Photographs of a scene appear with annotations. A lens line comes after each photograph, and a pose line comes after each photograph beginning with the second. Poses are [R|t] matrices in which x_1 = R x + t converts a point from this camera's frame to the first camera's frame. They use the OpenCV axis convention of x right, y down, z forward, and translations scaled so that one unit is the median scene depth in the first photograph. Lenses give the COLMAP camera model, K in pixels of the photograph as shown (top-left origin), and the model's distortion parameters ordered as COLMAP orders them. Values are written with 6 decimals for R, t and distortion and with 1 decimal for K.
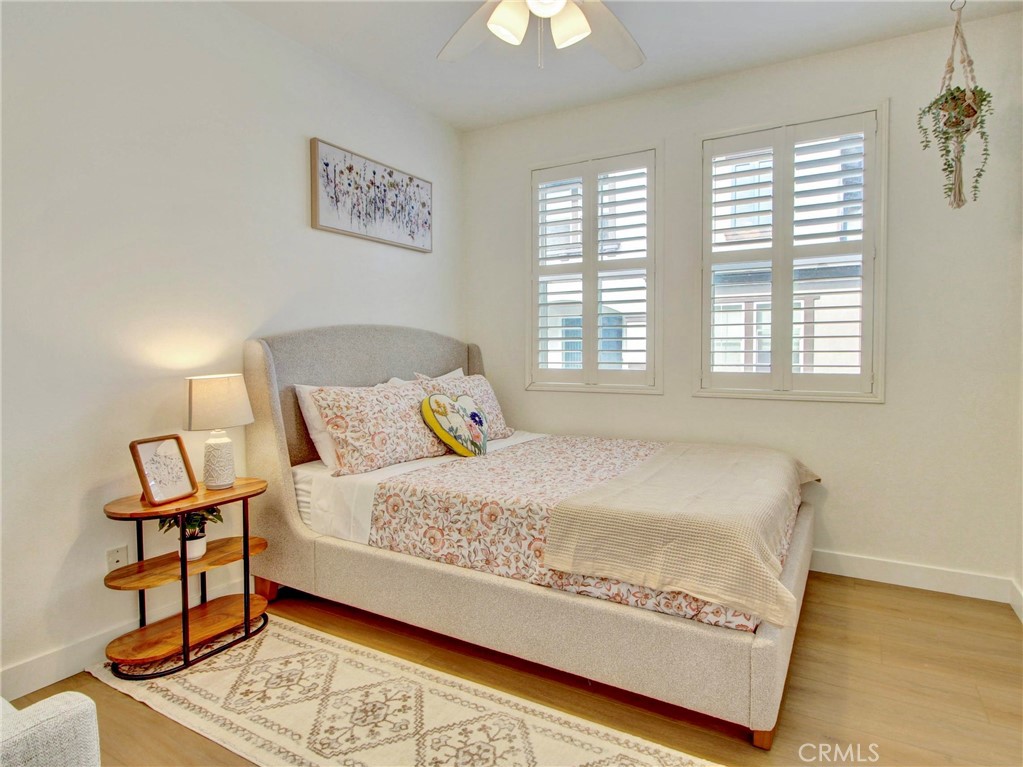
lens RADIAL K [[591.0, 0, 511.5], [0, 591.0, 383.5], [0, 0, 1]] dist [-0.001395, -0.000168]
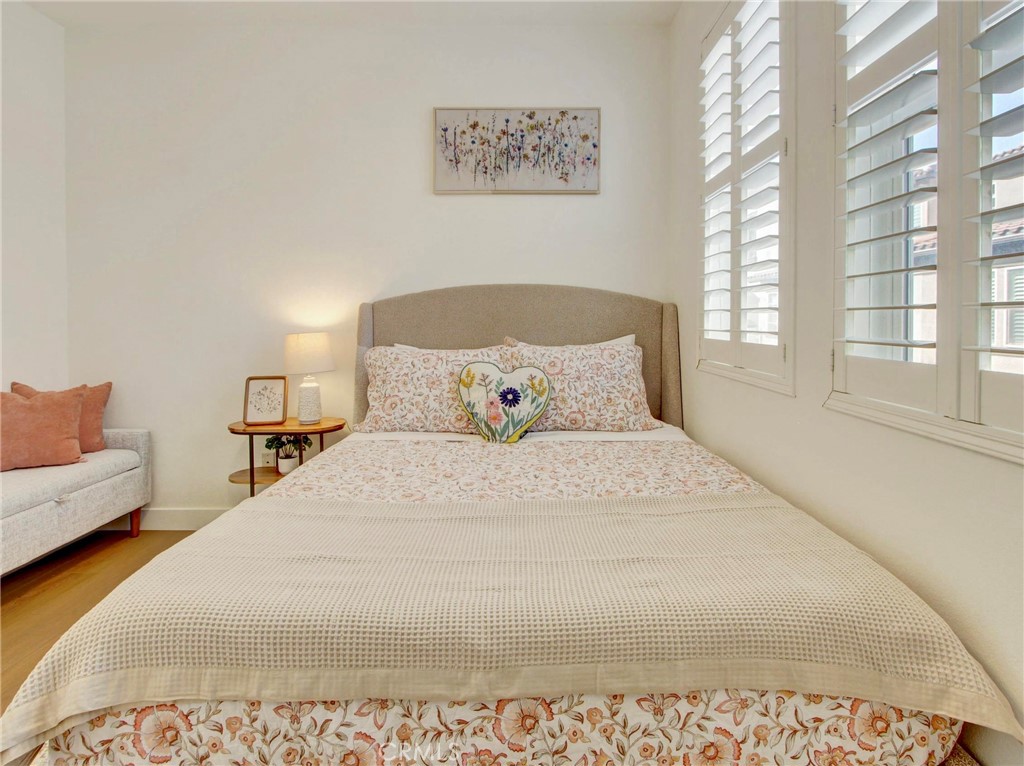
lens RADIAL K [[579.6, 0, 514.4], [0, 579.6, 335.2], [0, 0, 1]] dist [-0.001028, -0.000006]
pose [[0.505673, 0.023352, -0.862409, 0.580068], [-0.046778, 0.998905, -0.000380, -0.020803], [0.861456, 0.040534, 0.506211, 0.575146]]
